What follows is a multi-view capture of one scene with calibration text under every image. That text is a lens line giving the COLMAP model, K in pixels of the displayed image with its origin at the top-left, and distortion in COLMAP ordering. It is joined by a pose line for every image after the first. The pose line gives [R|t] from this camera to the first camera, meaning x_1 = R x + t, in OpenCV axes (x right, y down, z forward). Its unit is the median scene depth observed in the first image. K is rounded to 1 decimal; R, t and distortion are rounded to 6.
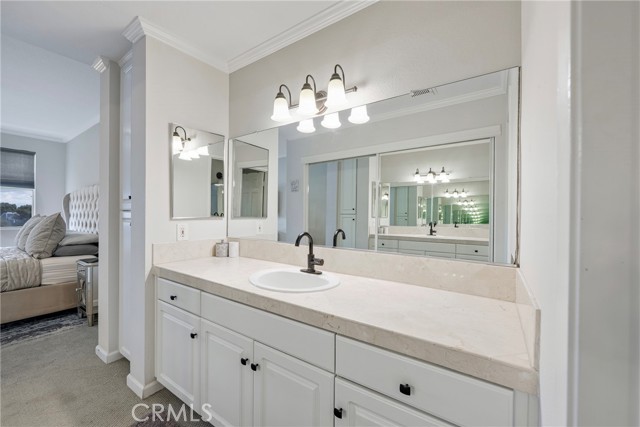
lens RADIAL K [[256.1, 0, 318.1], [0, 256.1, 214.0], [0, 0, 1]] dist [0.001627, 0.000260]
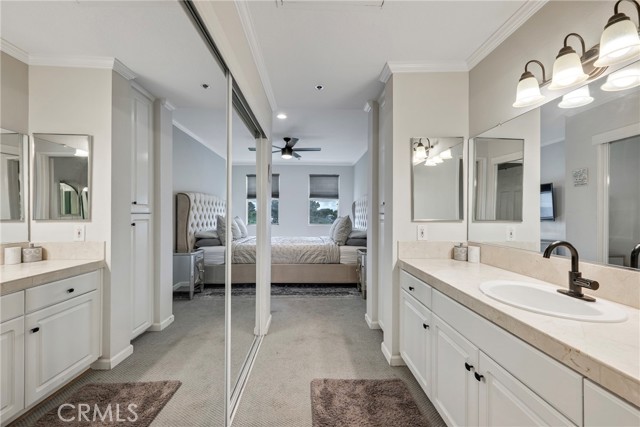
lens RADIAL K [[260.0, 0, 317.1], [0, 260.0, 212.7], [0, 0, 1]] dist [-0.000350, -0.000085]
pose [[0.601233, -0.006183, -0.799050, 0.090199], [-0.005941, 0.999908, -0.012207, -0.000244], [0.799052, 0.012086, 0.601140, -0.038975]]
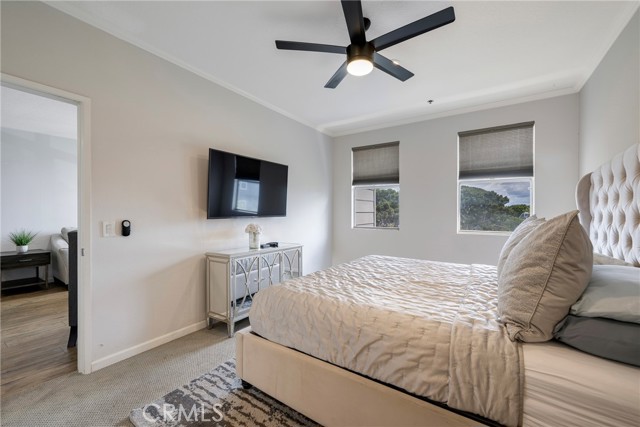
lens RADIAL K [[260.6, 0, 319.3], [0, 260.6, 214.7], [0, 0, 1]] dist [0.000845, -0.000051]
pose [[0.024175, 0.005892, -0.999690, -1.093759], [-0.001687, 0.999981, 0.005853, -0.004746], [0.999706, 0.001545, 0.024185, 1.065263]]
